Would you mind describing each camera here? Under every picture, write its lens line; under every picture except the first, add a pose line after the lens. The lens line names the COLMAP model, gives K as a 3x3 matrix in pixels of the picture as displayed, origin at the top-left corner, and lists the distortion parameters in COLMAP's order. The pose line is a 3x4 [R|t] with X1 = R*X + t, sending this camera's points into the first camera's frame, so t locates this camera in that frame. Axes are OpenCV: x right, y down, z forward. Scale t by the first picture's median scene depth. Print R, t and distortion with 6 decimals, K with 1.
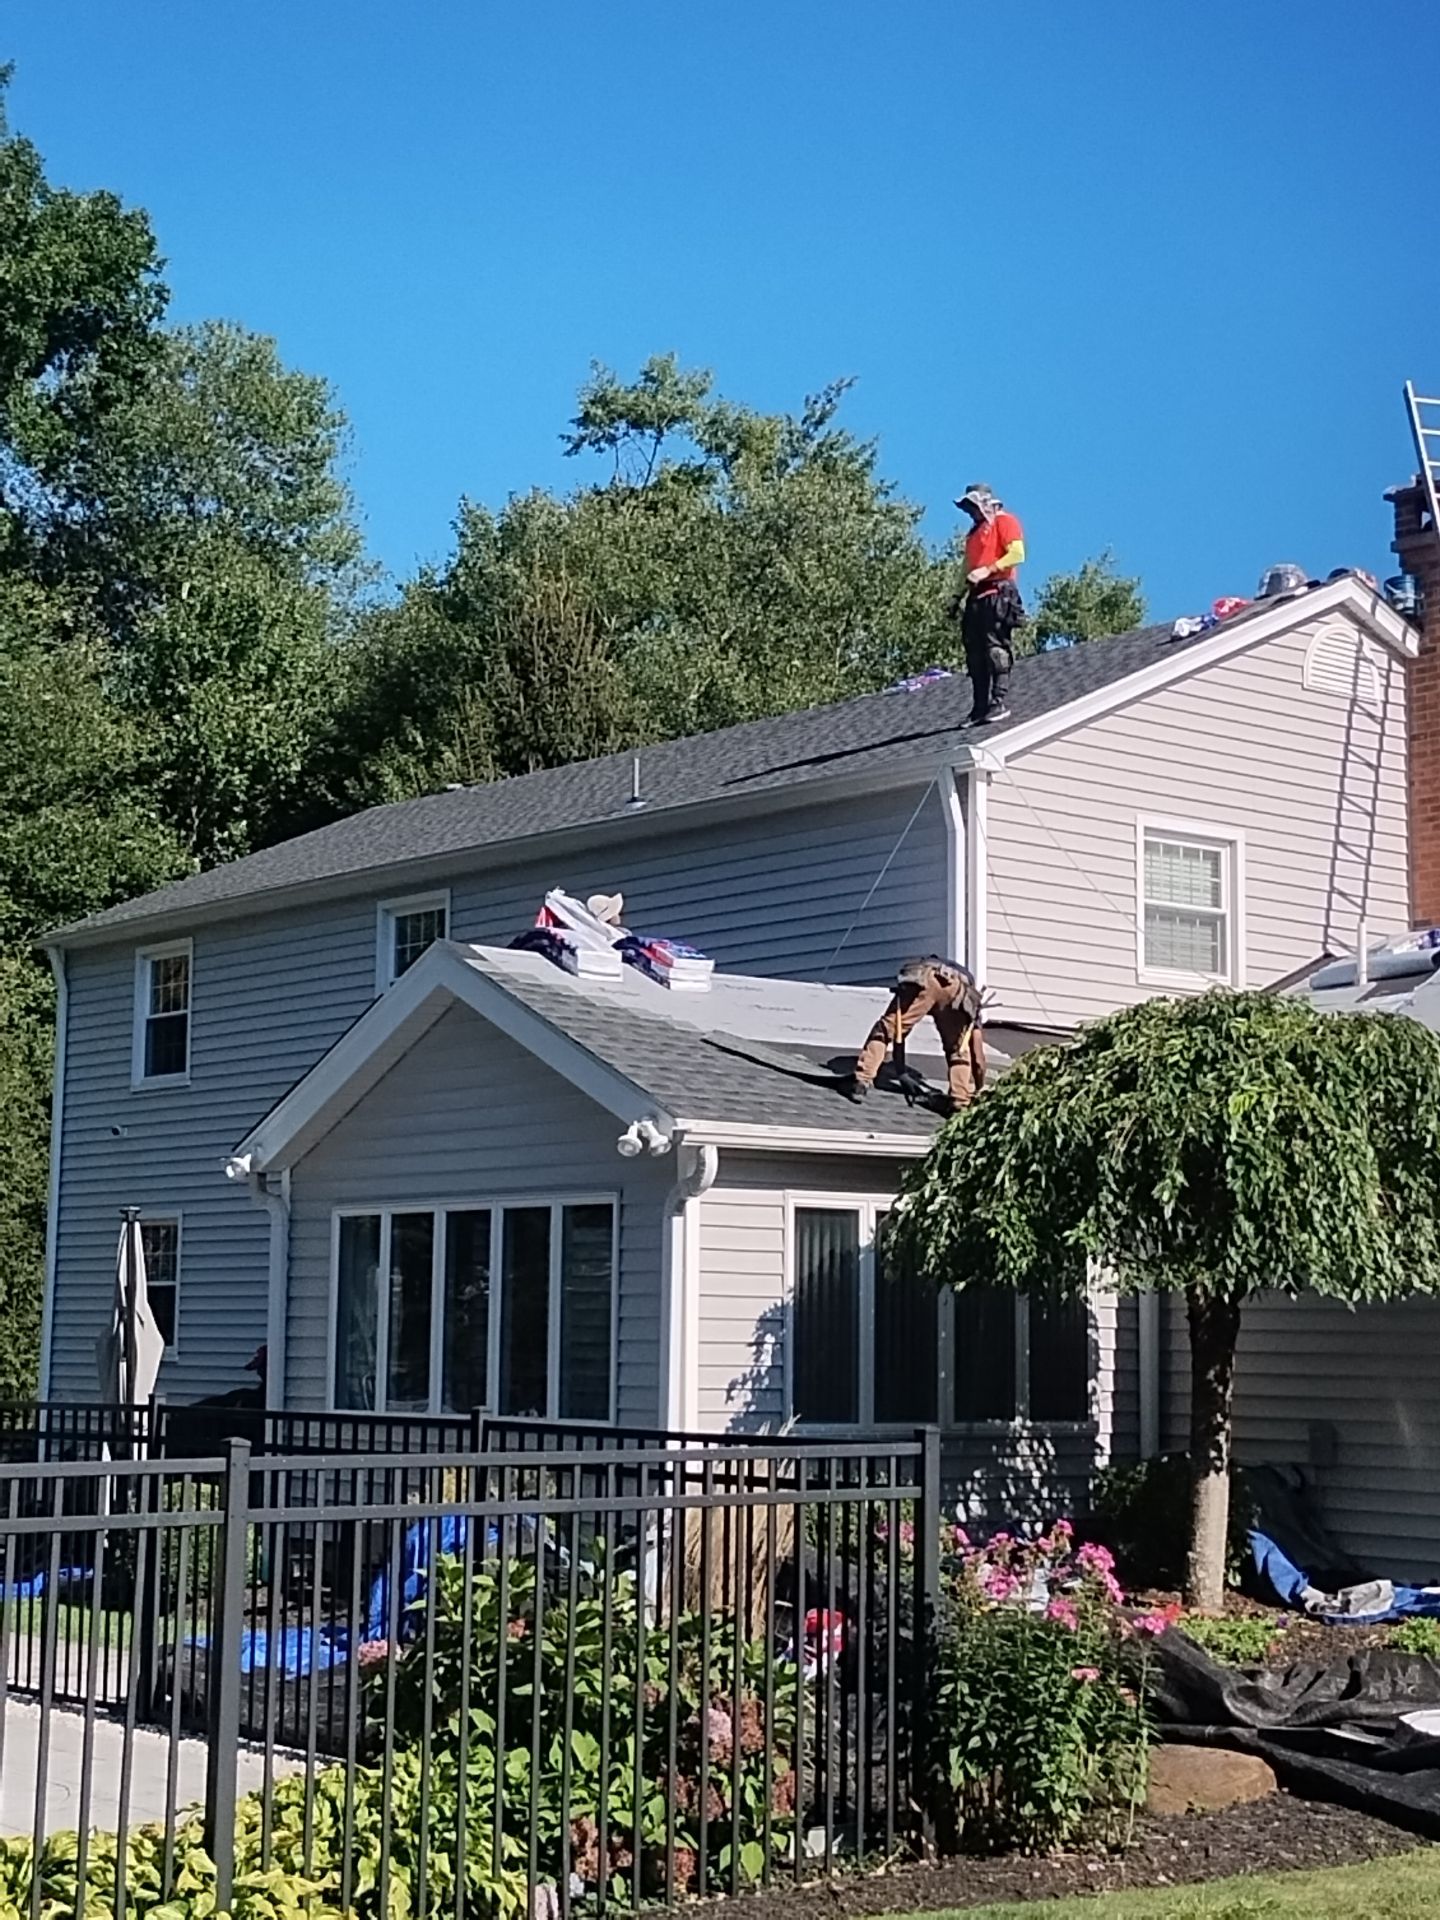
lens RADIAL K [[3091.2, 0, 711.8], [0, 3091.2, 959.5], [0, 0, 1]] dist [0.051198, 0.000000]
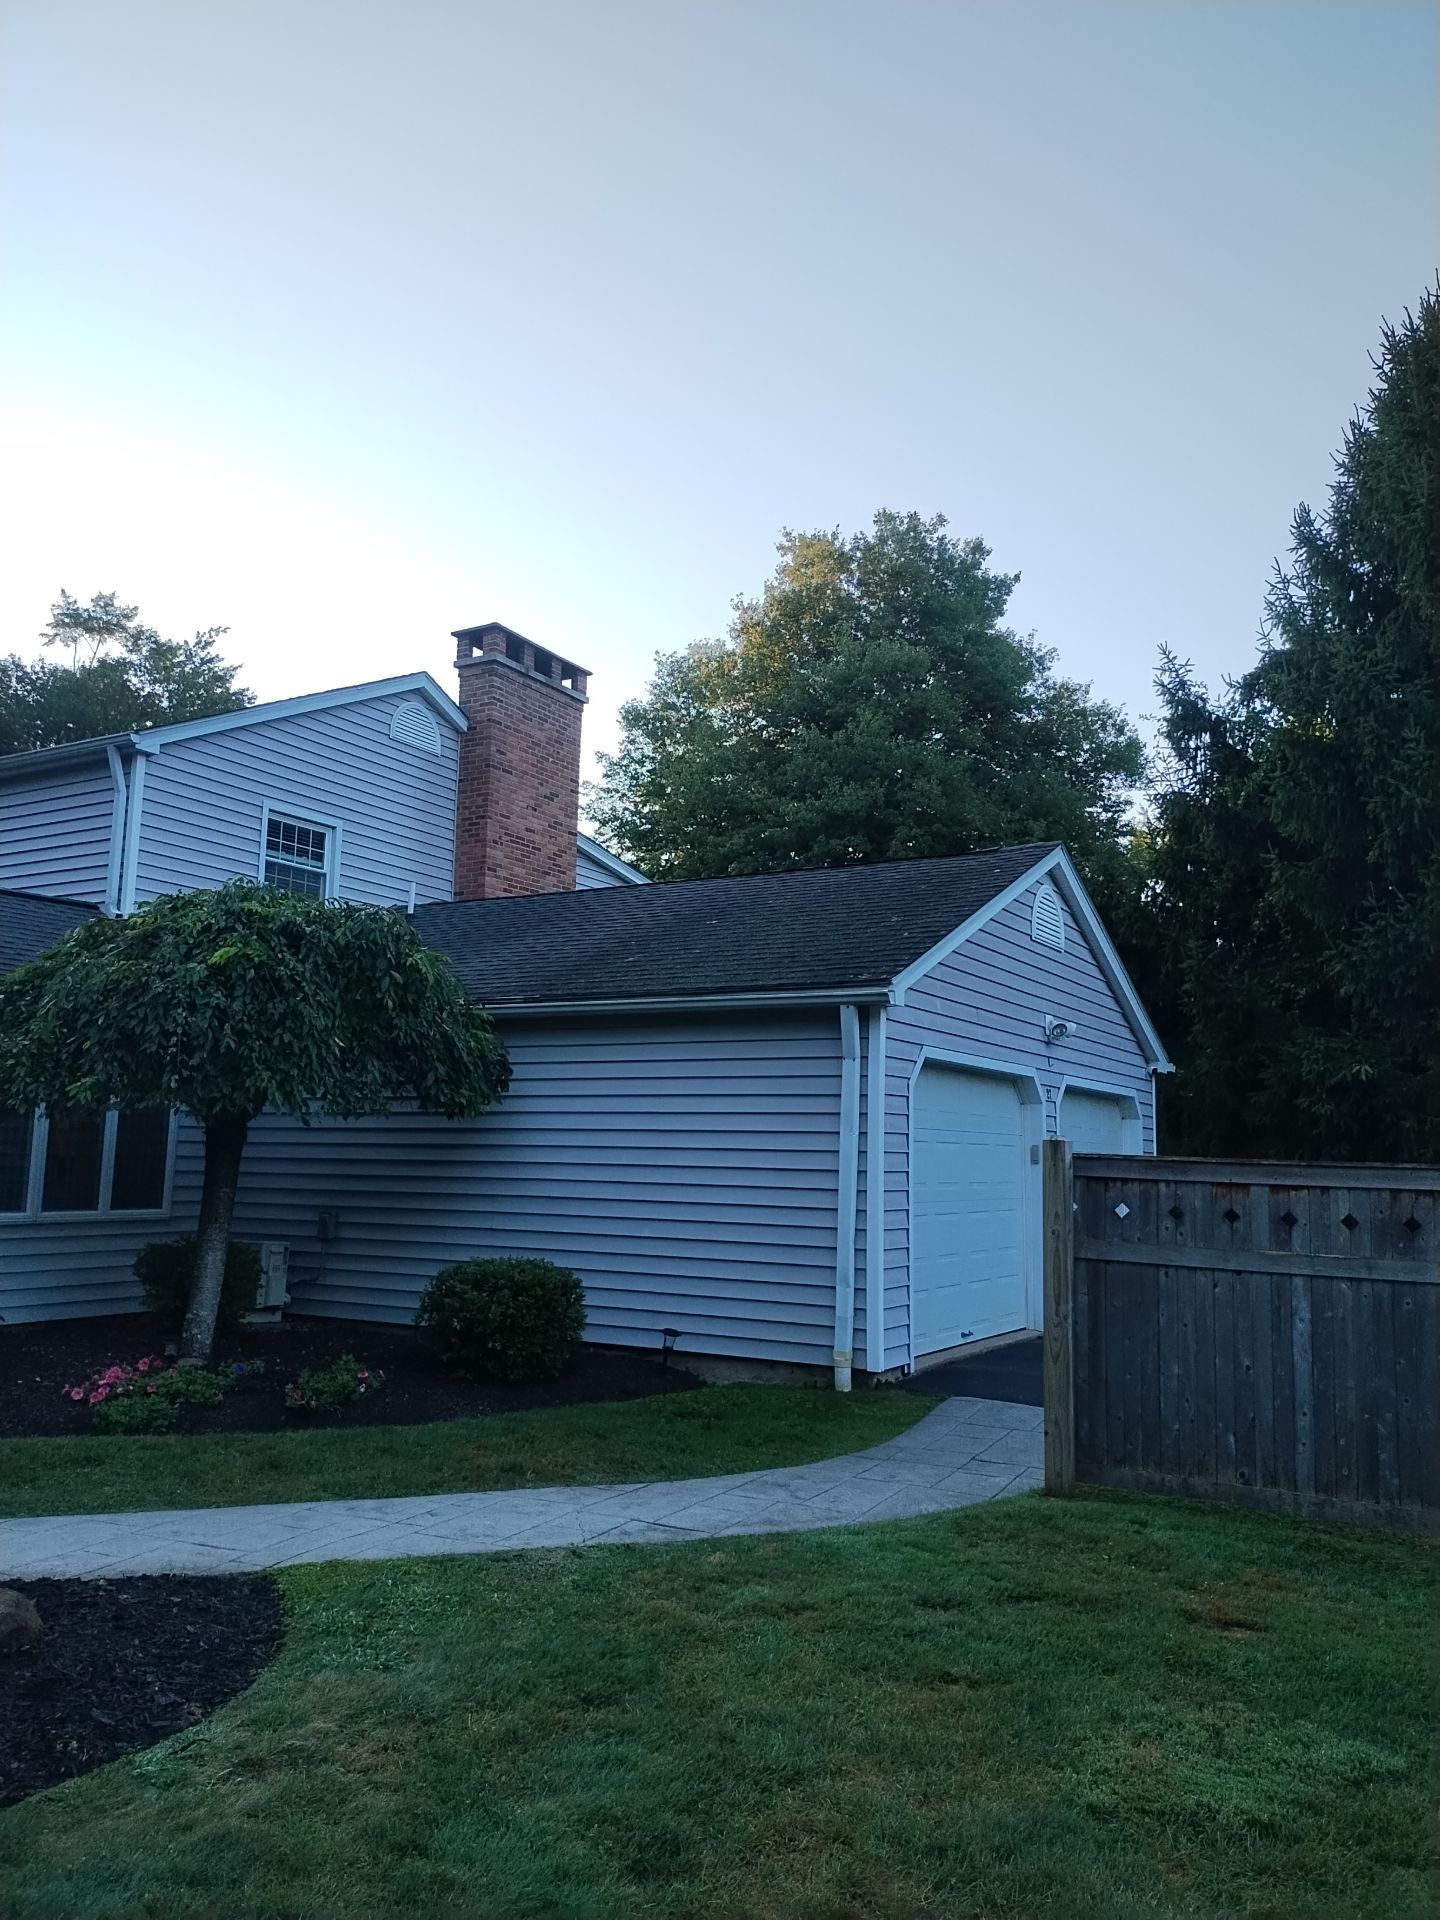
lens RADIAL K [[1457.6, 0, 750.8], [0, 1457.6, 961.4], [0, 0, 1]] dist [0.065205, -0.081048]
pose [[0.930092, 0.058555, 0.362630, 0.100364], [-0.055977, 0.998277, -0.017624, 0.029779], [-0.363037, -0.003907, 0.931767, 0.241599]]
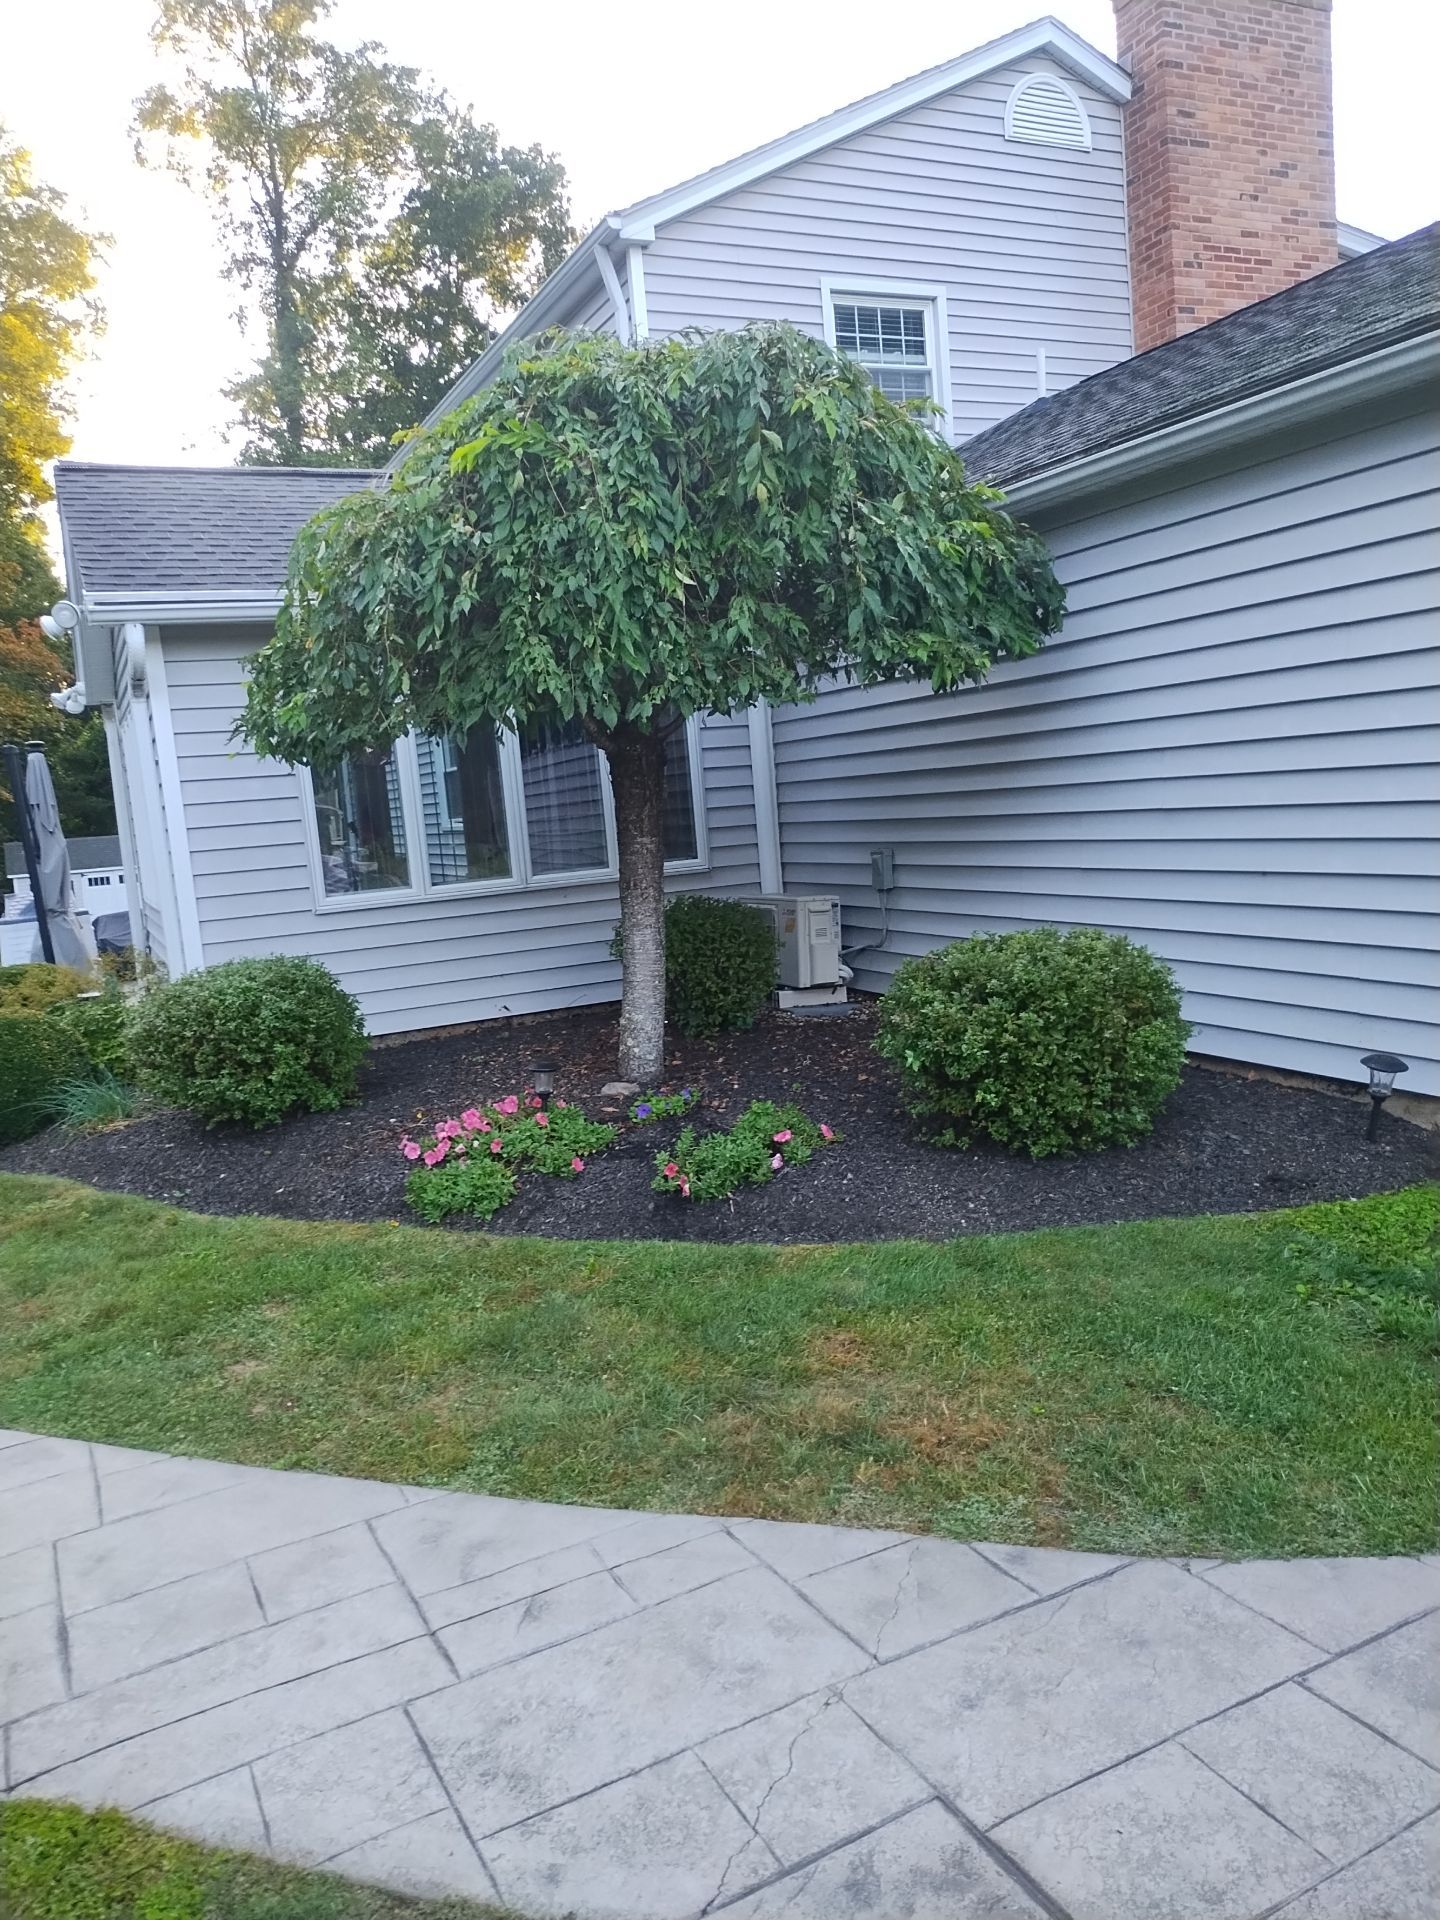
lens RADIAL K [[1457.6, 0, 694.2], [0, 1457.6, 984.1], [0, 0, 1]] dist [0.065205, -0.081048]
pose [[0.968382, -0.061472, -0.241782, 0.197251], [0.121927, 0.962151, 0.243718, 0.057263], [0.217649, -0.265492, 0.939225, 0.430287]]
